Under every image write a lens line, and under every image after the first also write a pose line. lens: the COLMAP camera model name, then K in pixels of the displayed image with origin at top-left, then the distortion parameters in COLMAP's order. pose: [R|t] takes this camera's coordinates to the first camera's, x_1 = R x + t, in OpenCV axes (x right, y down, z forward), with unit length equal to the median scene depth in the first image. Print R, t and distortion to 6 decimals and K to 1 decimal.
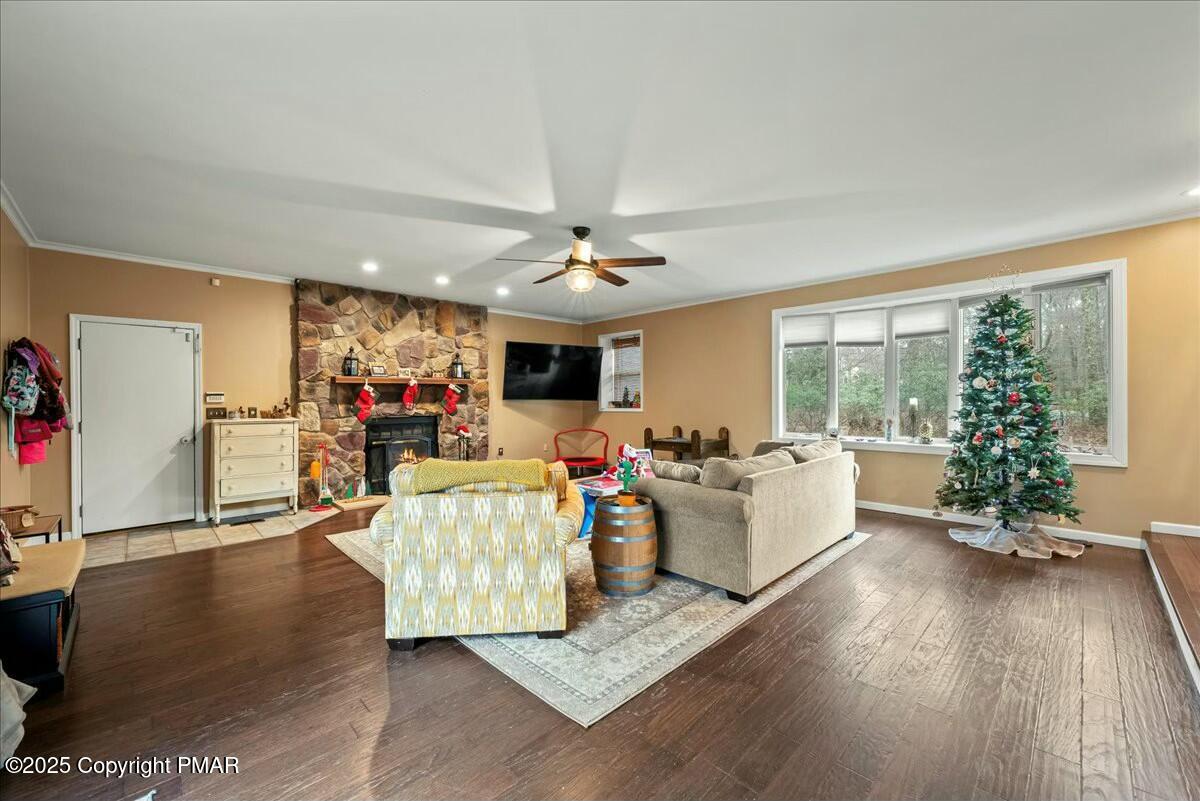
lens RADIAL K [[468.8, 0, 606.8], [0, 468.8, 401.8], [0, 0, 1]] dist [0.001739, -0.000459]
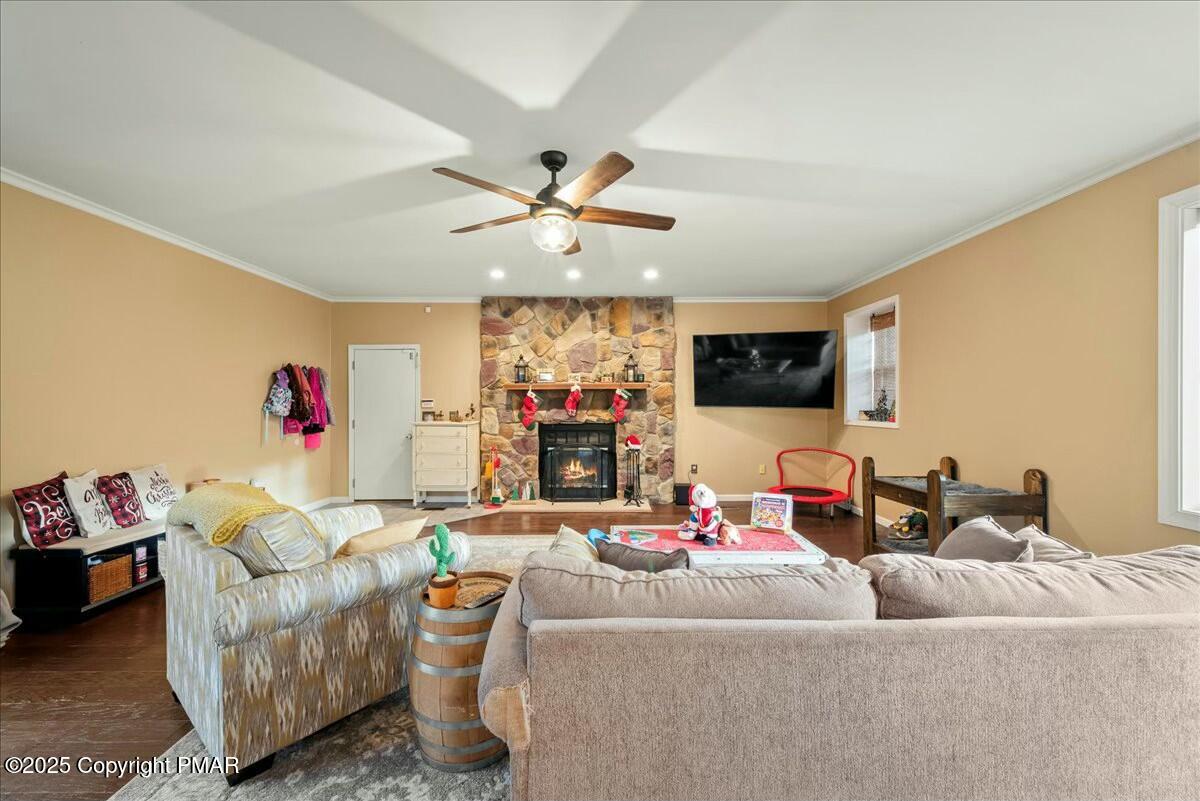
lens RADIAL K [[468.8, 0, 606.8], [0, 468.8, 401.8], [0, 0, 1]] dist [0.001739, -0.000459]
pose [[0.715916, 0.005343, -0.698166, 0.289285], [-0.007874, 0.999969, -0.000421, -0.012927], [0.698142, 0.005799, 0.715935, 0.356588]]
